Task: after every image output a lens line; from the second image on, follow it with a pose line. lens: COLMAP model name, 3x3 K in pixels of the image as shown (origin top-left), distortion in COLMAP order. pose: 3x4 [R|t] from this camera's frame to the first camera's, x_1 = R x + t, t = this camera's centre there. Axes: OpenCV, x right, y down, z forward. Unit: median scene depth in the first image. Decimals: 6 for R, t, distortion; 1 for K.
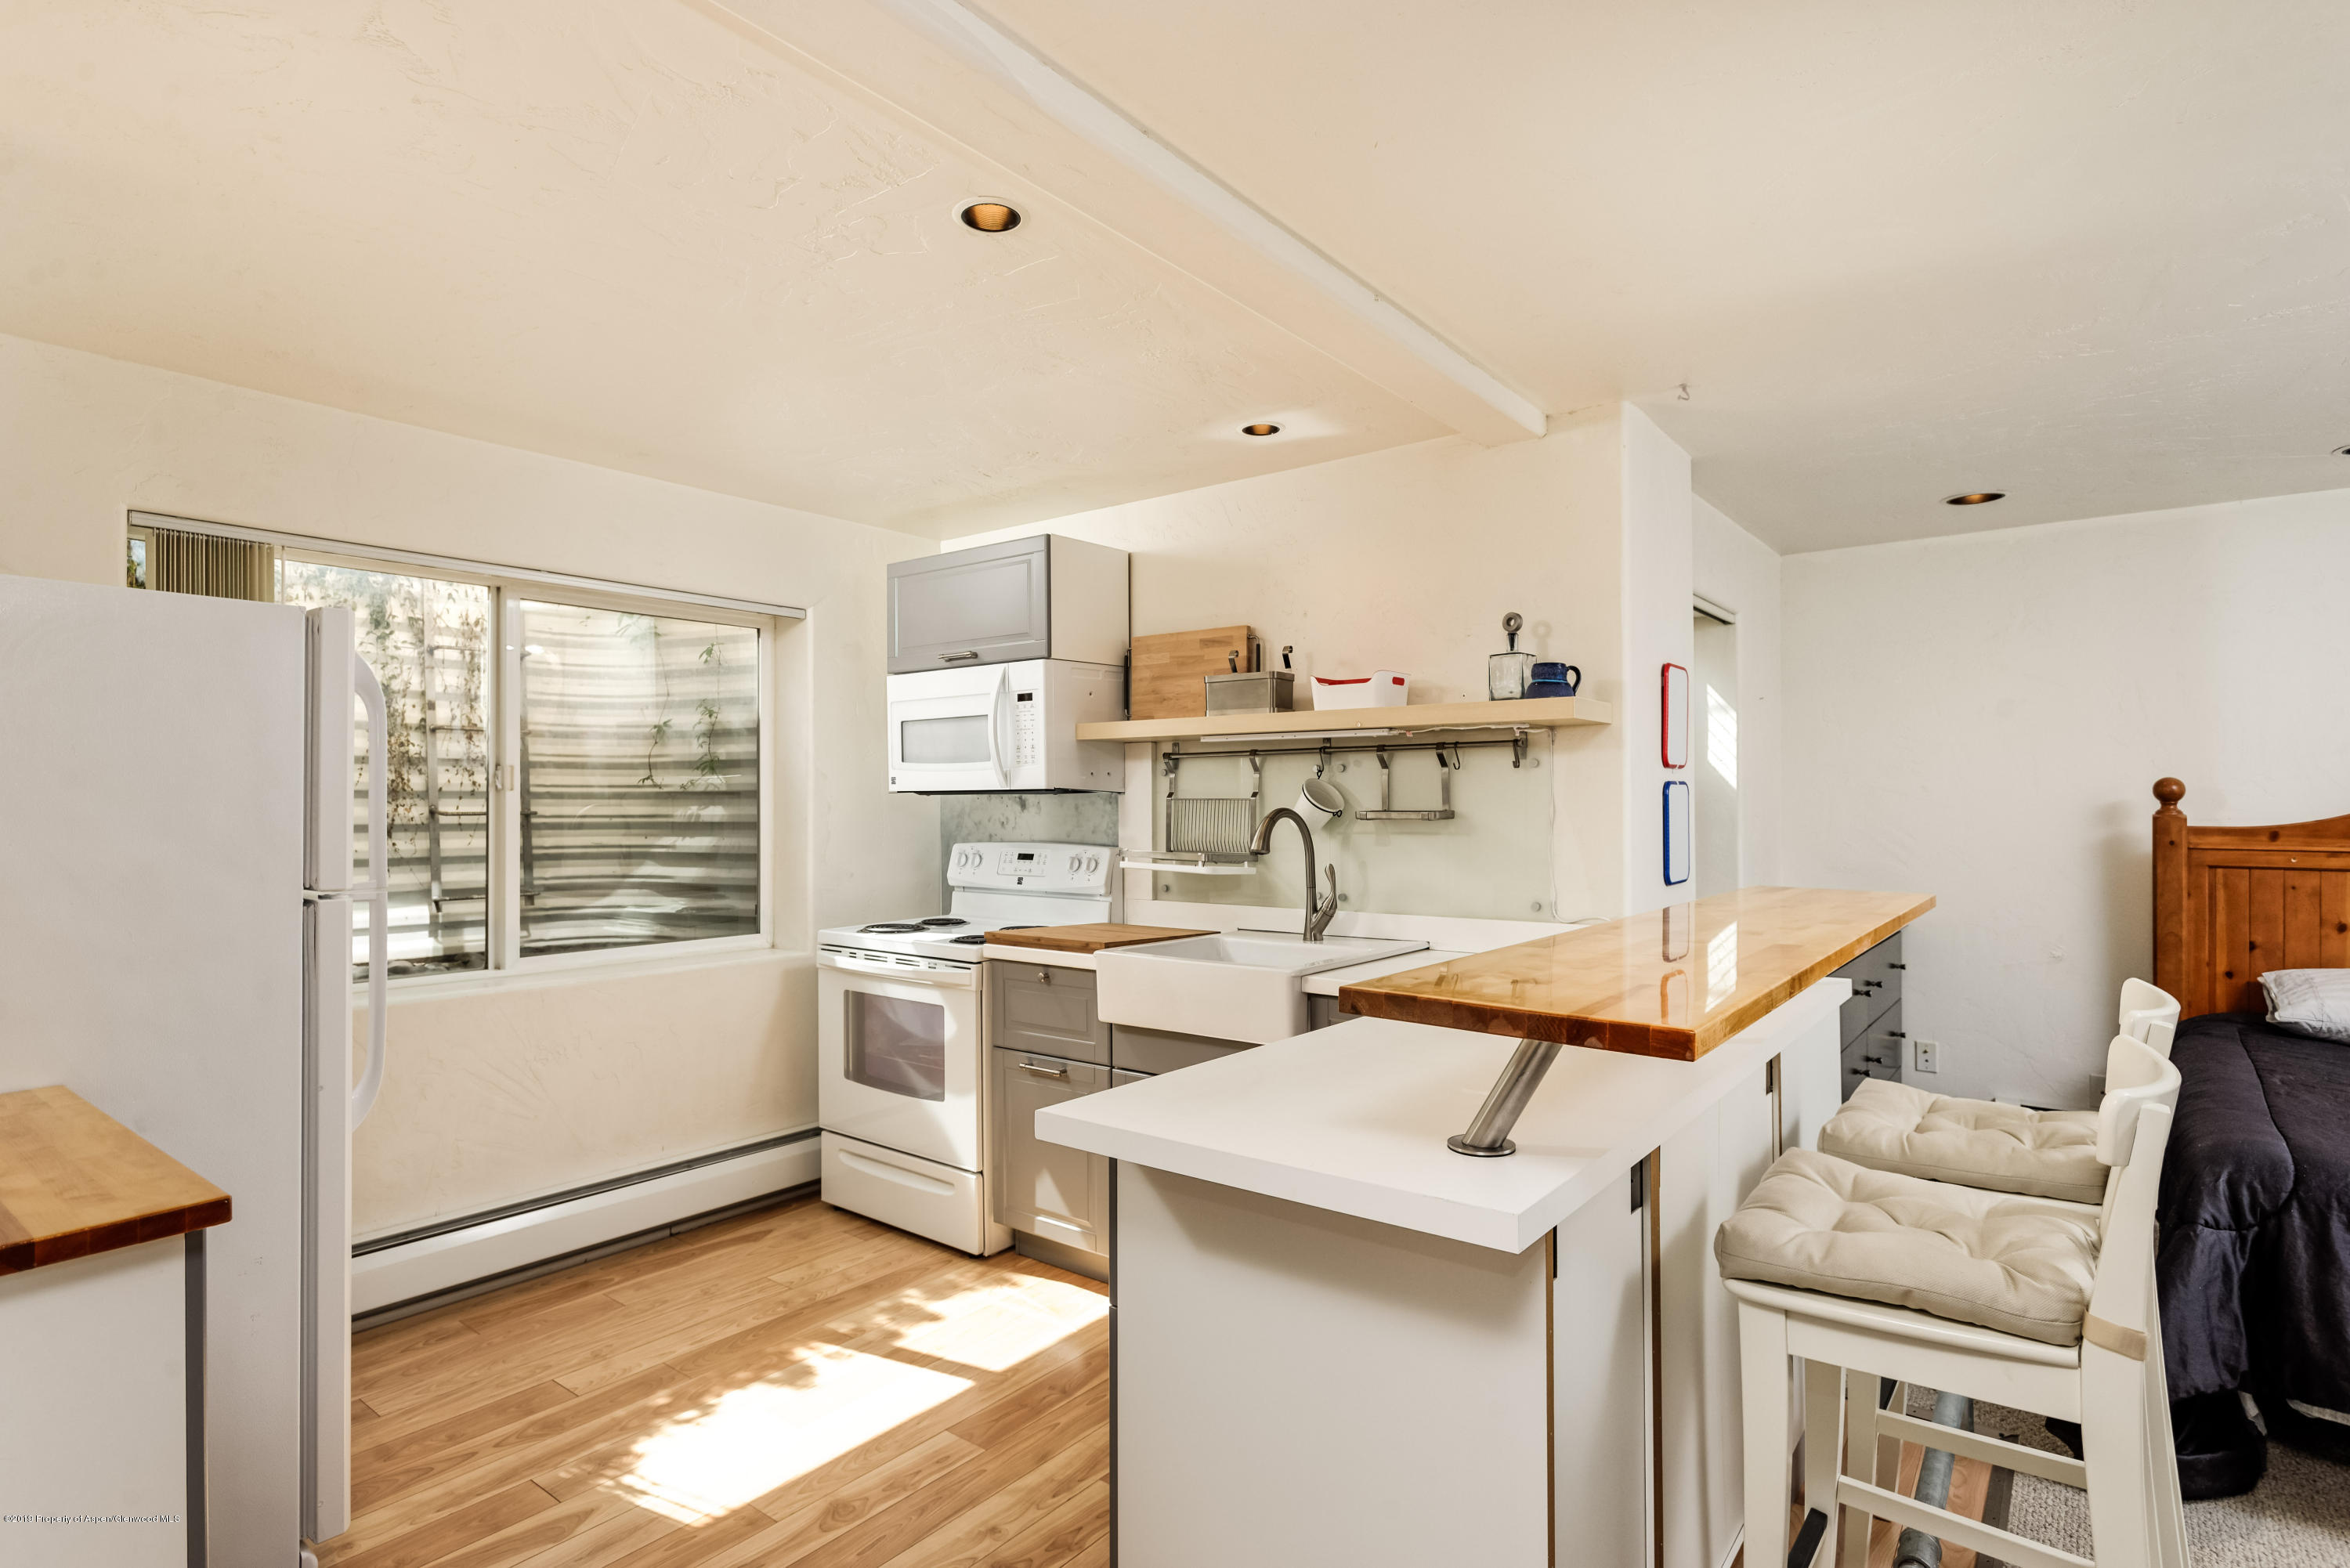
lens RADIAL K [[1180.0, 0, 1163.3], [0, 1180.0, 785.4], [0, 0, 1]] dist [-0.001072, 0.000682]
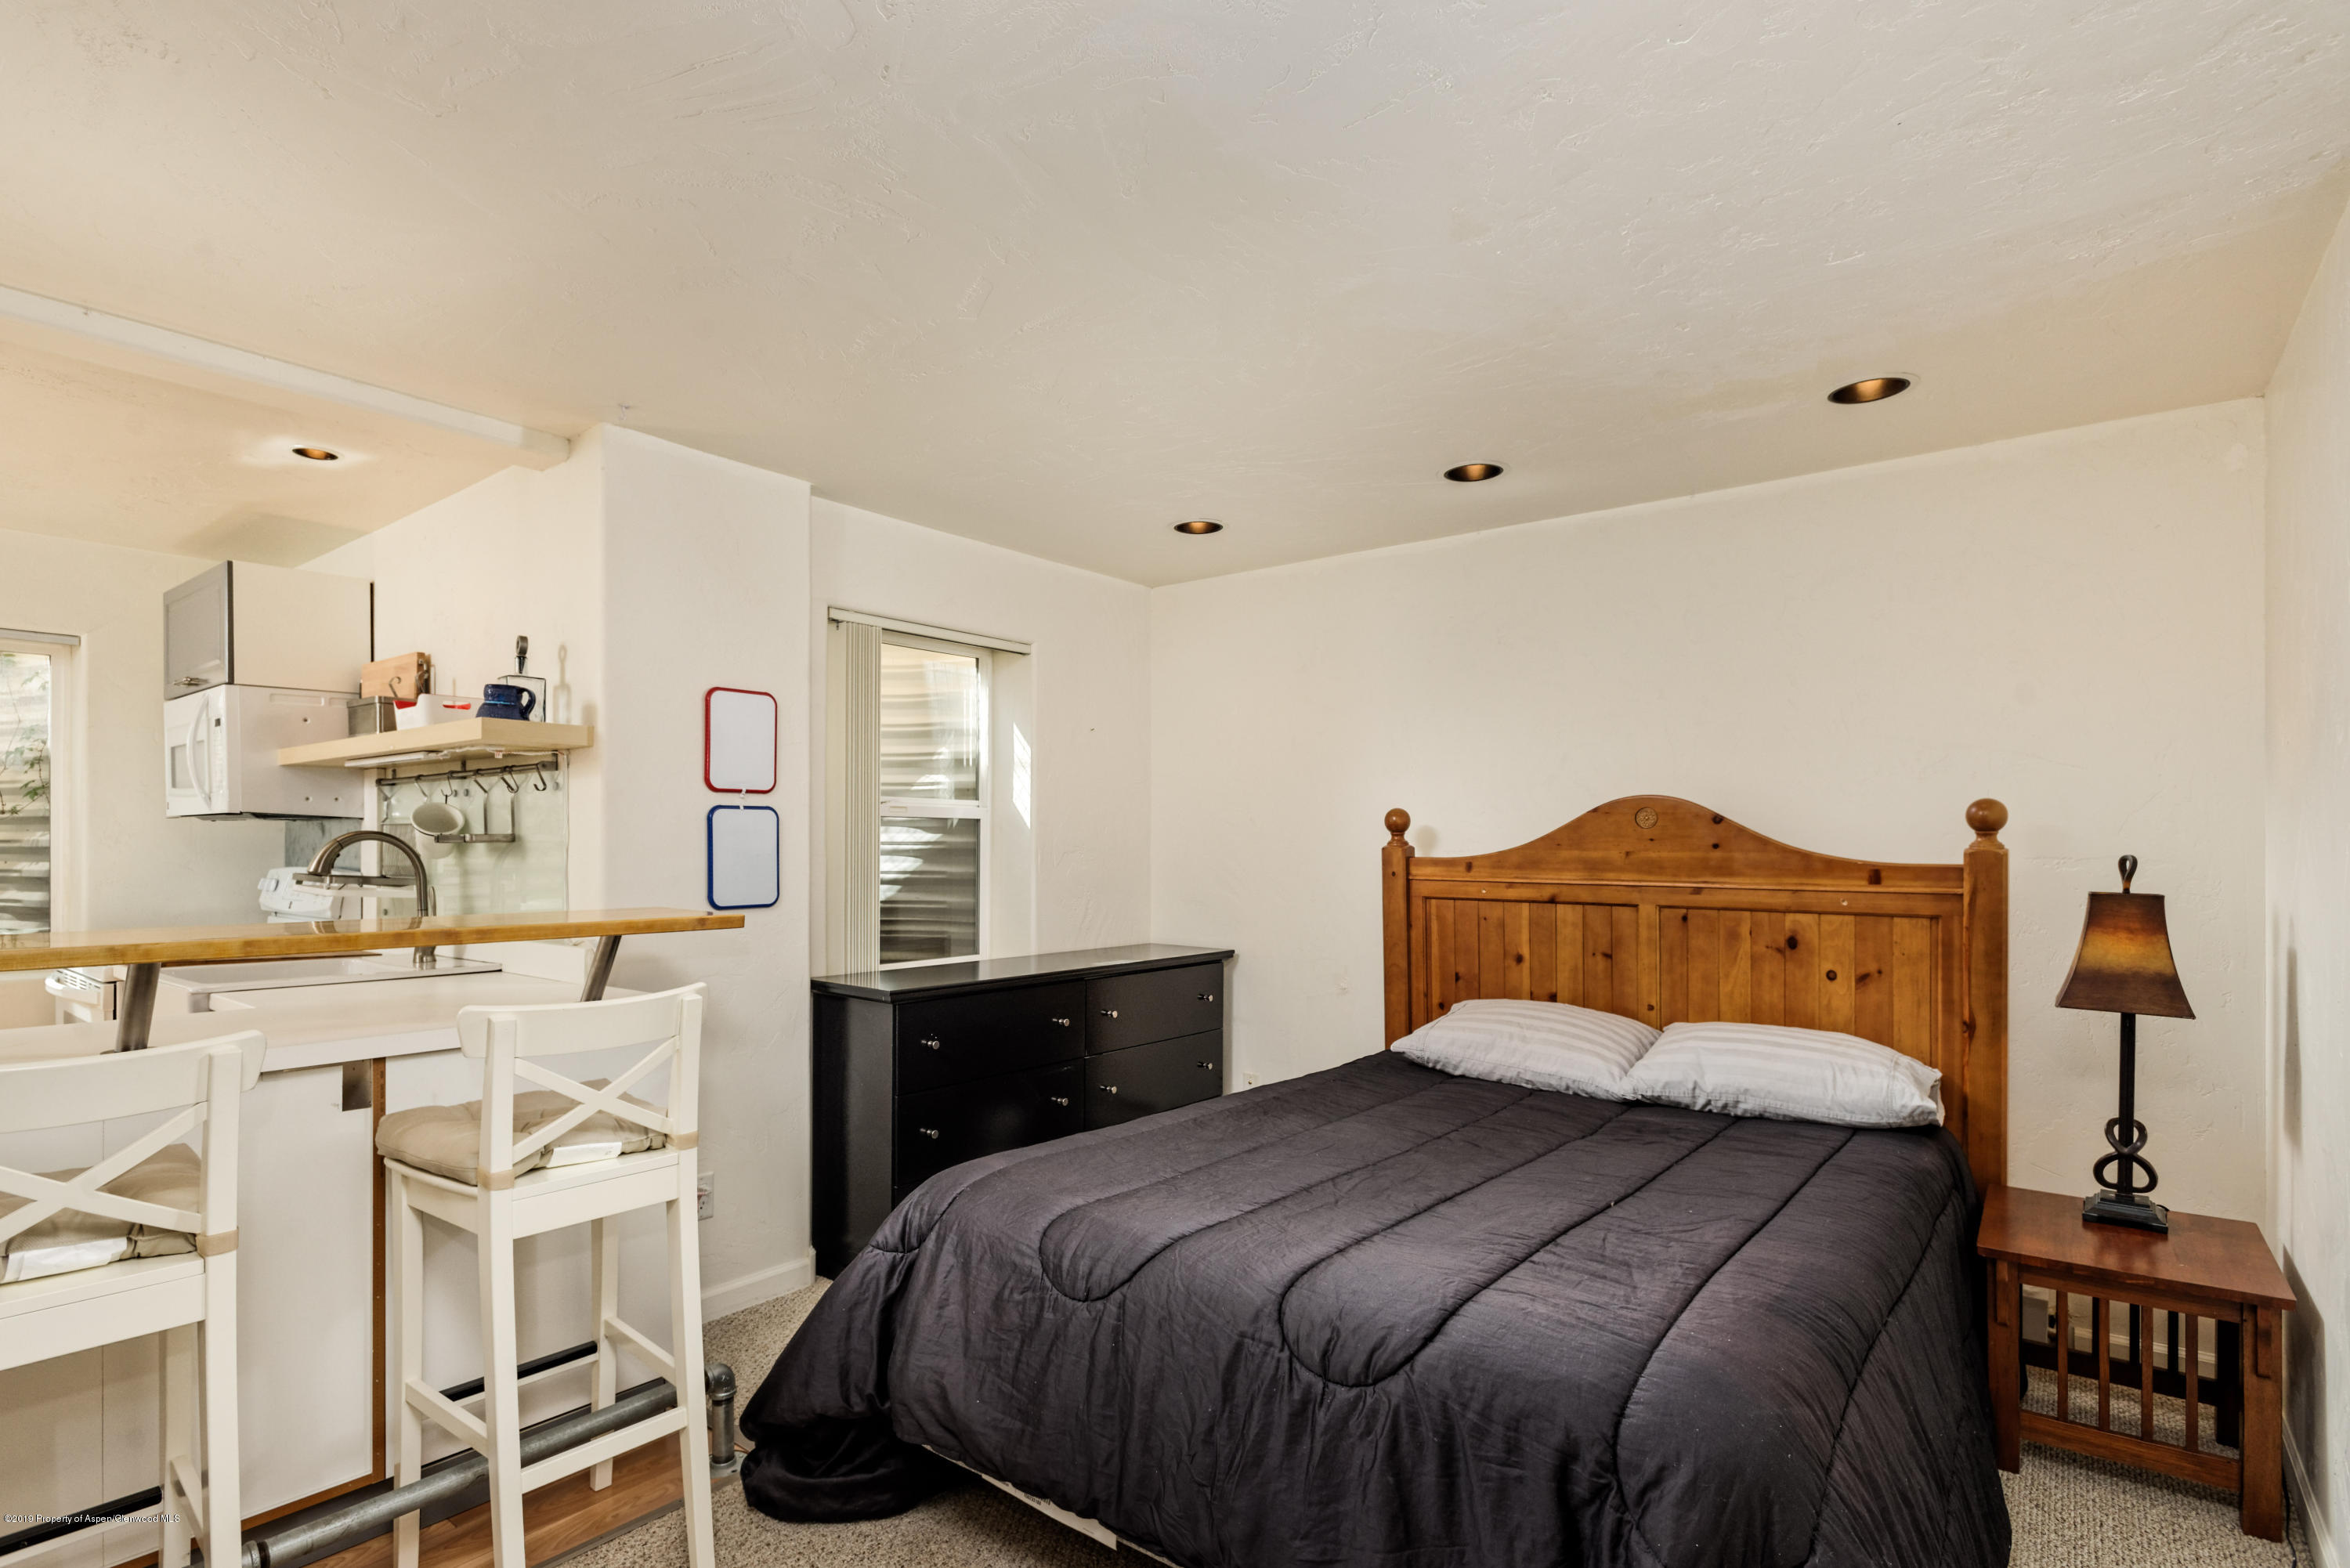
lens RADIAL K [[1145.7, 0, 1167.6], [0, 1145.7, 829.5], [0, 0, 1]] dist [0.003513, 0.000674]
pose [[0.999961, 0.005529, -0.006910, 0.685409], [-0.005527, 0.999985, 0.000295, 0.012003], [0.006911, -0.000257, 0.999976, 0.022658]]
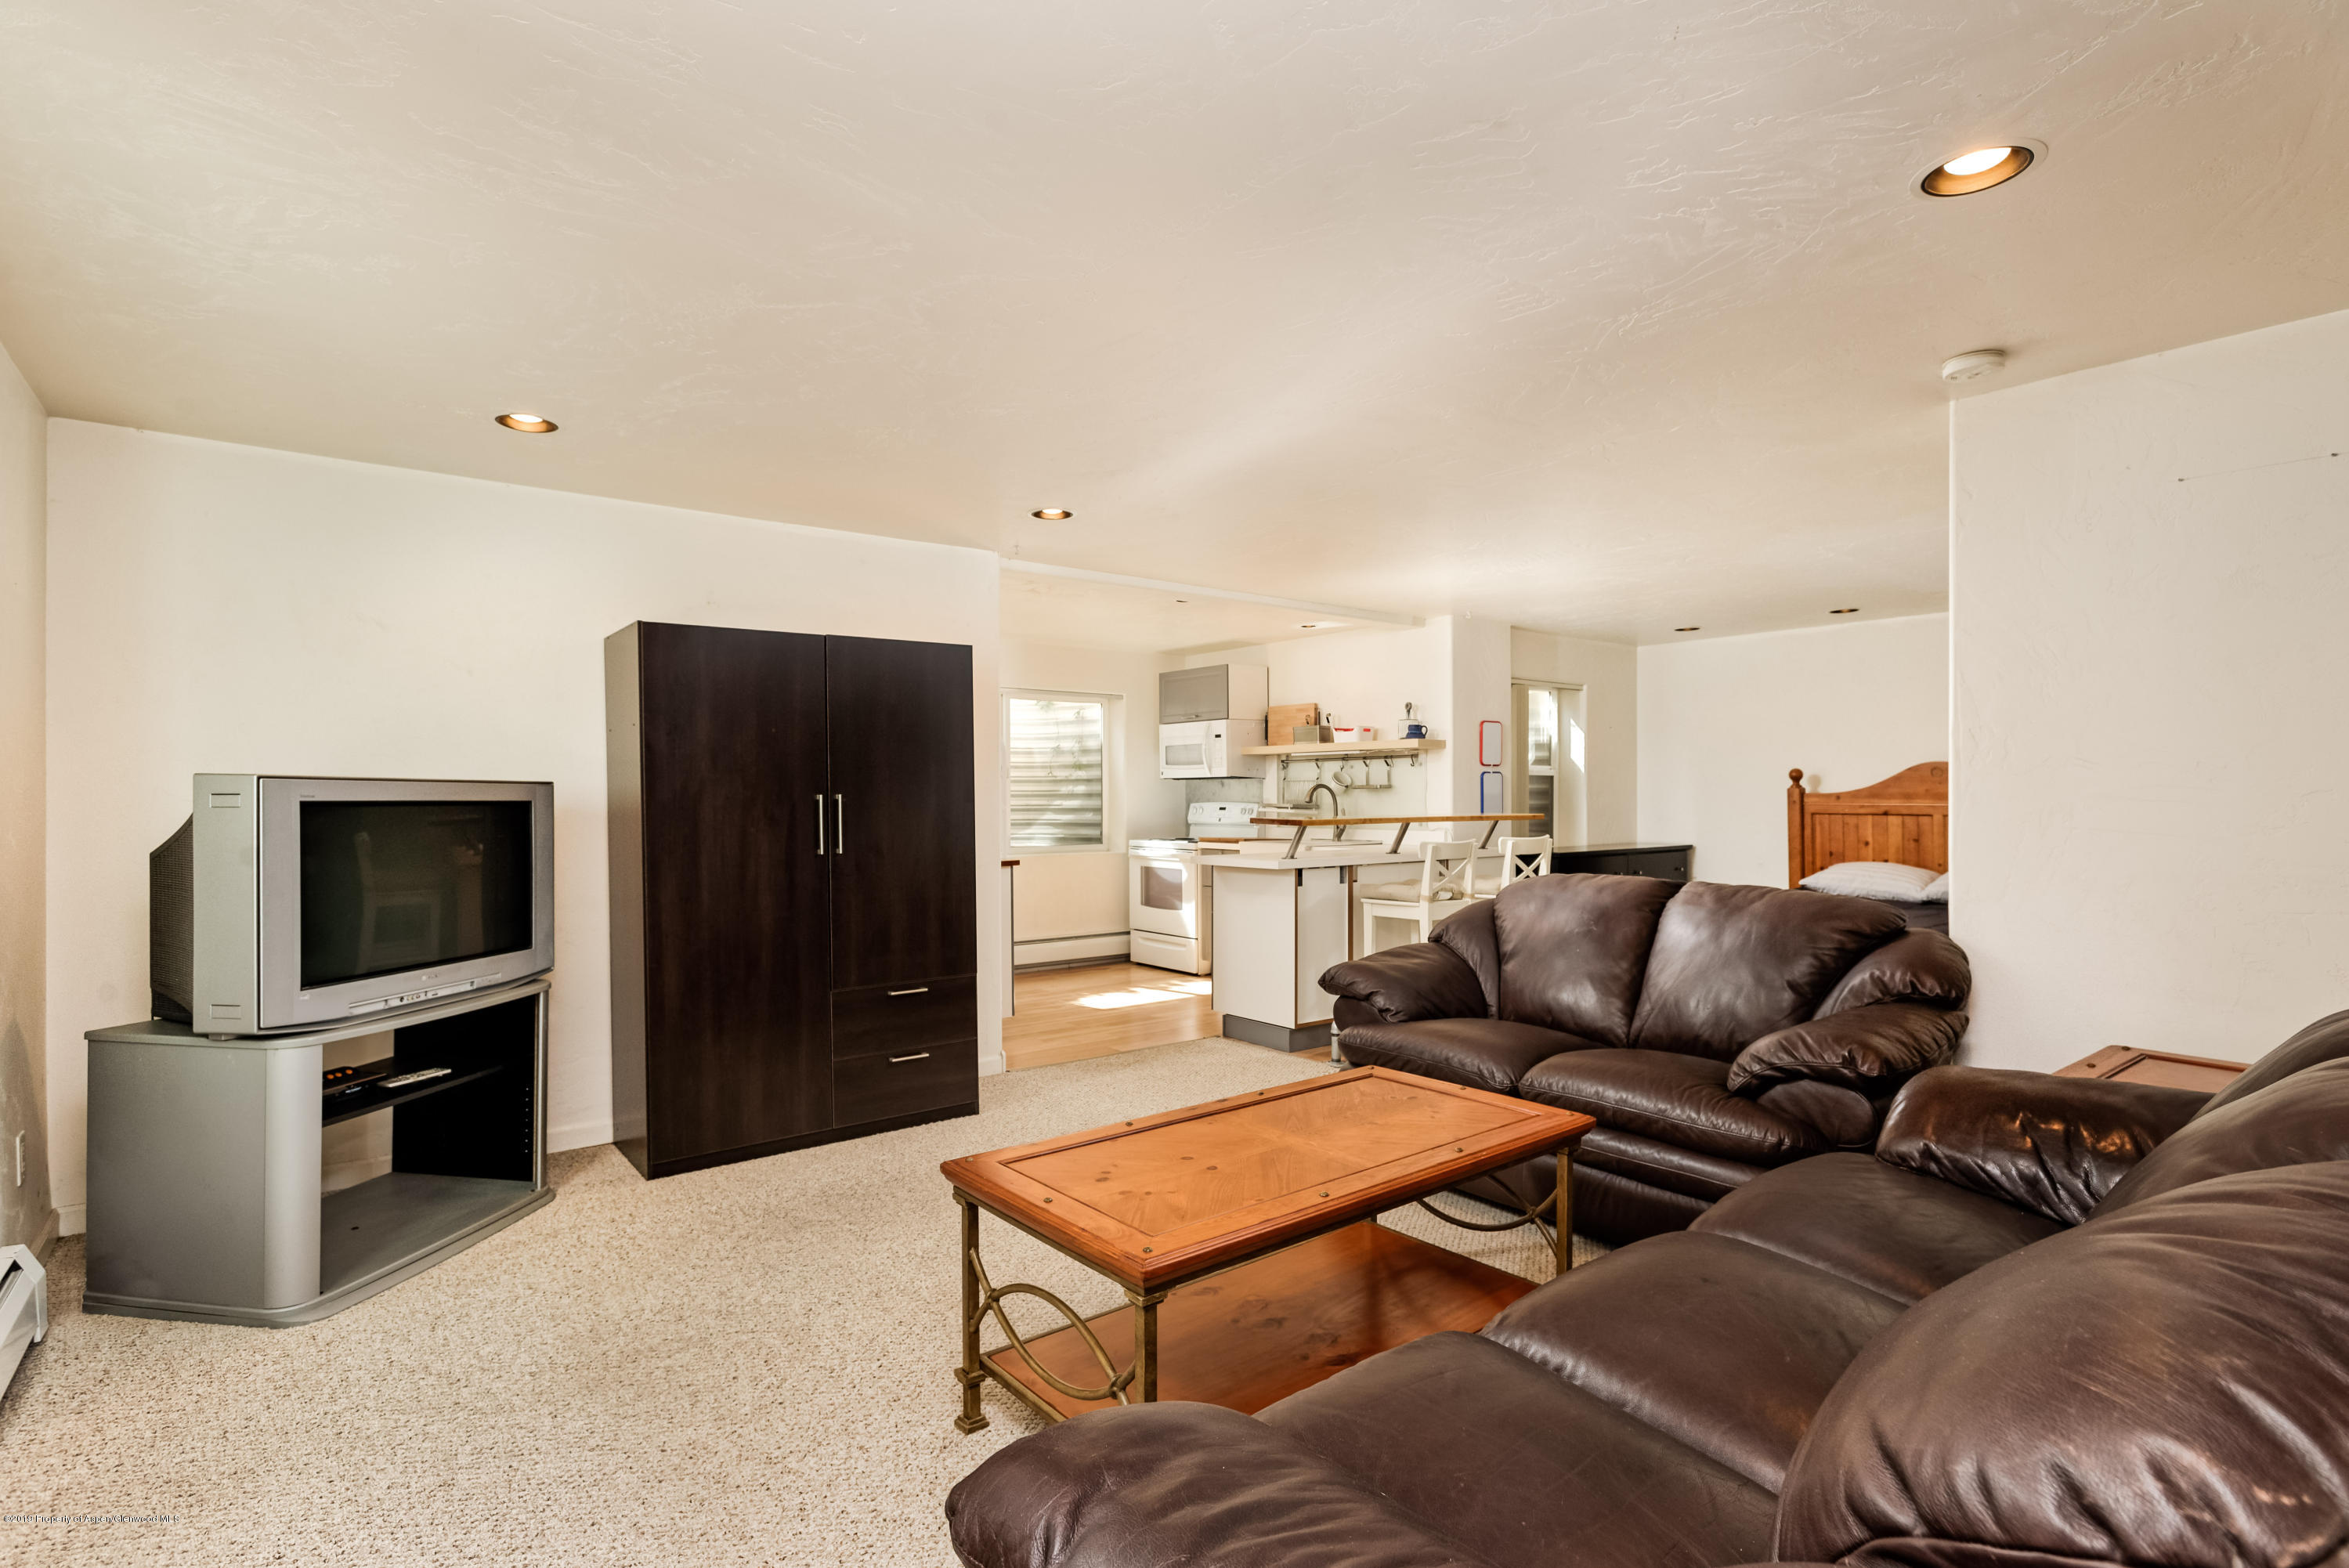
lens RADIAL K [[1145.3, 0, 1167.1], [0, 1145.3, 829.5], [0, 0, 1]] dist [0.003513, 0.000674]
pose [[0.972367, 0.006609, -0.233363, 0.292101], [0.003668, 0.999043, 0.043578, 0.007912], [0.233428, -0.043229, 0.971413, -1.127268]]
